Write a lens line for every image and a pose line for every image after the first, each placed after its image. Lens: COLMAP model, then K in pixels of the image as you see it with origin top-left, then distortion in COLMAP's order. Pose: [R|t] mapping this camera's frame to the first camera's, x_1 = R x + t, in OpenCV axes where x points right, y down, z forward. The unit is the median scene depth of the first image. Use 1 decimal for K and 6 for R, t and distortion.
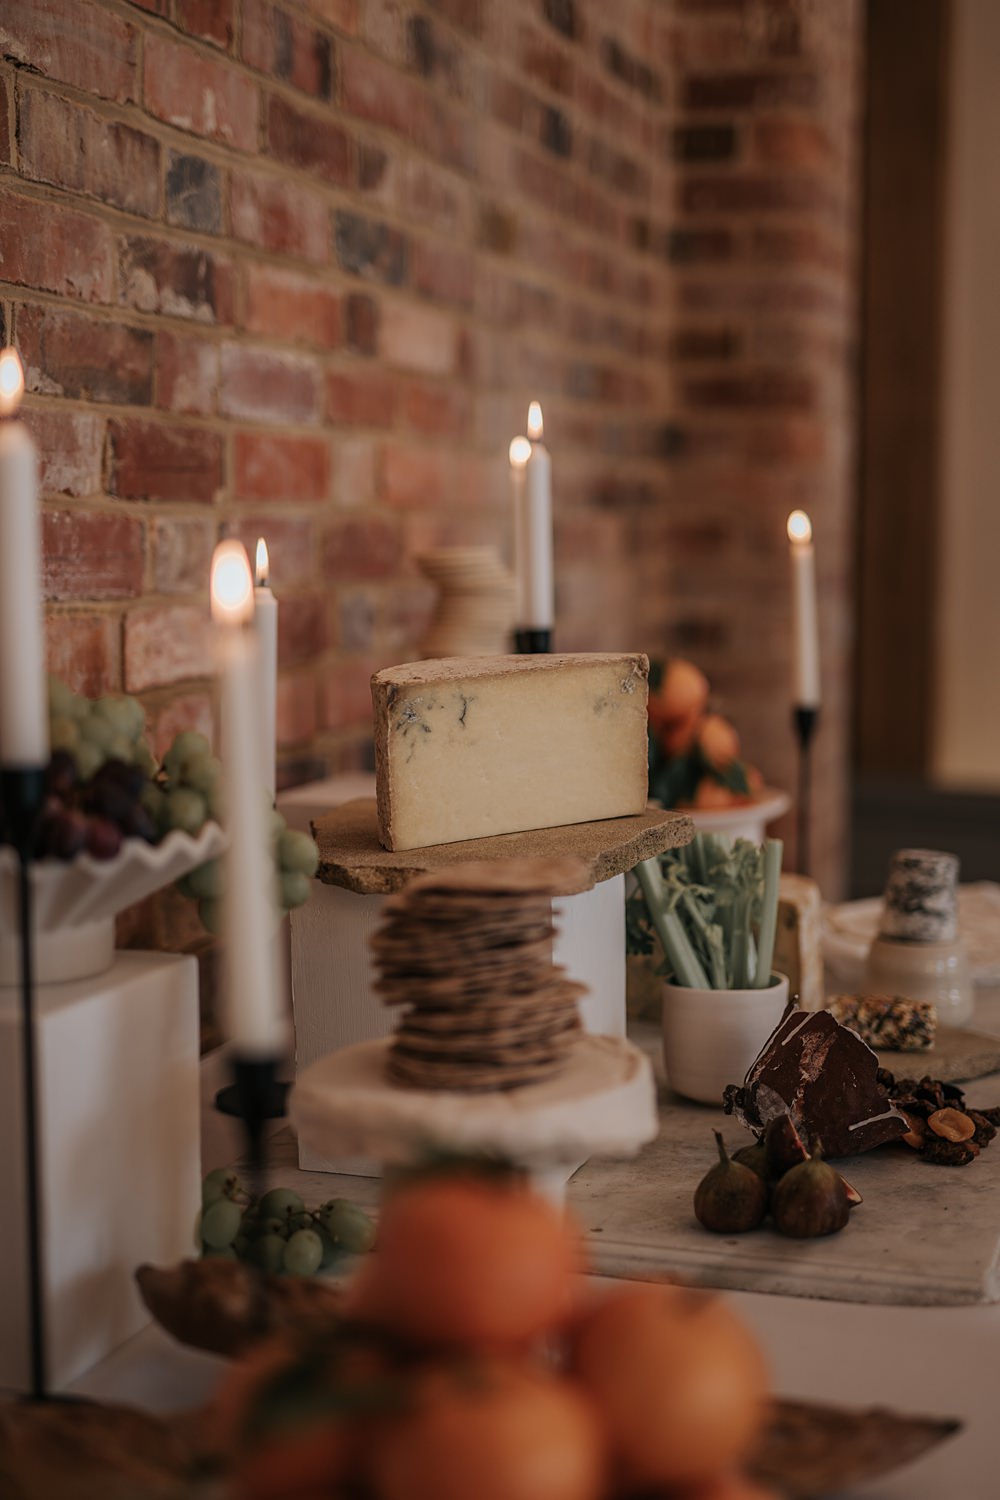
lens RADIAL K [[2093.7, 0, 503.0], [0, 2093.7, 749.9], [0, 0, 1]] dist [-0.010039, 0.000000]
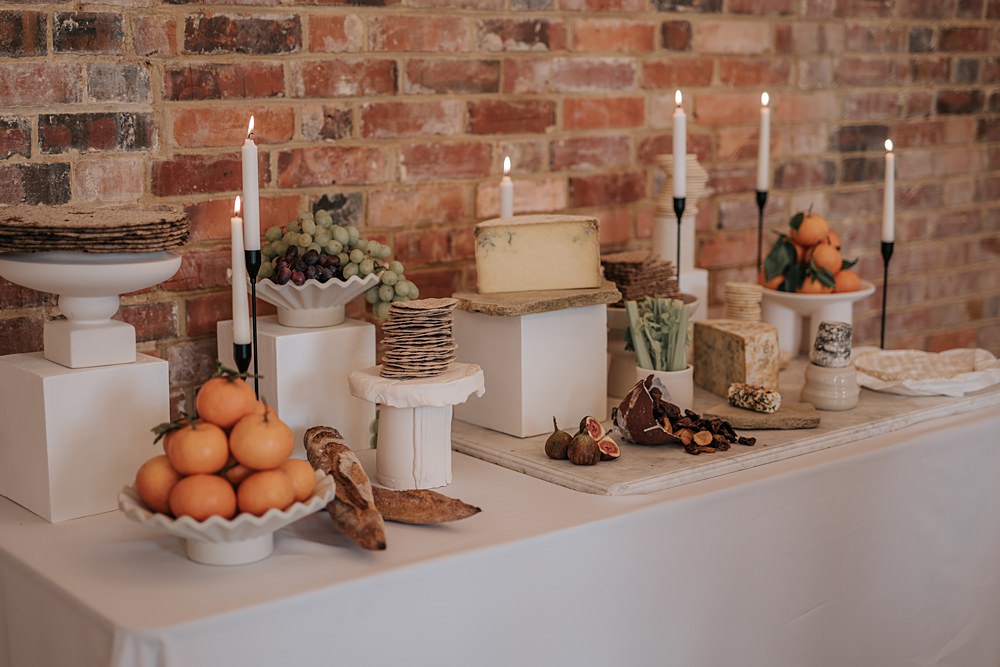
lens RADIAL K [[1395.8, 0, 467.9], [0, 1395.8, 324.1], [0, 0, 1]] dist [-0.010039, 0.000000]
pose [[0.844865, 0.098542, -0.525826, 0.650041], [-0.058744, 0.994034, 0.091899, -0.053516], [0.531745, -0.046753, 0.845613, -0.325295]]
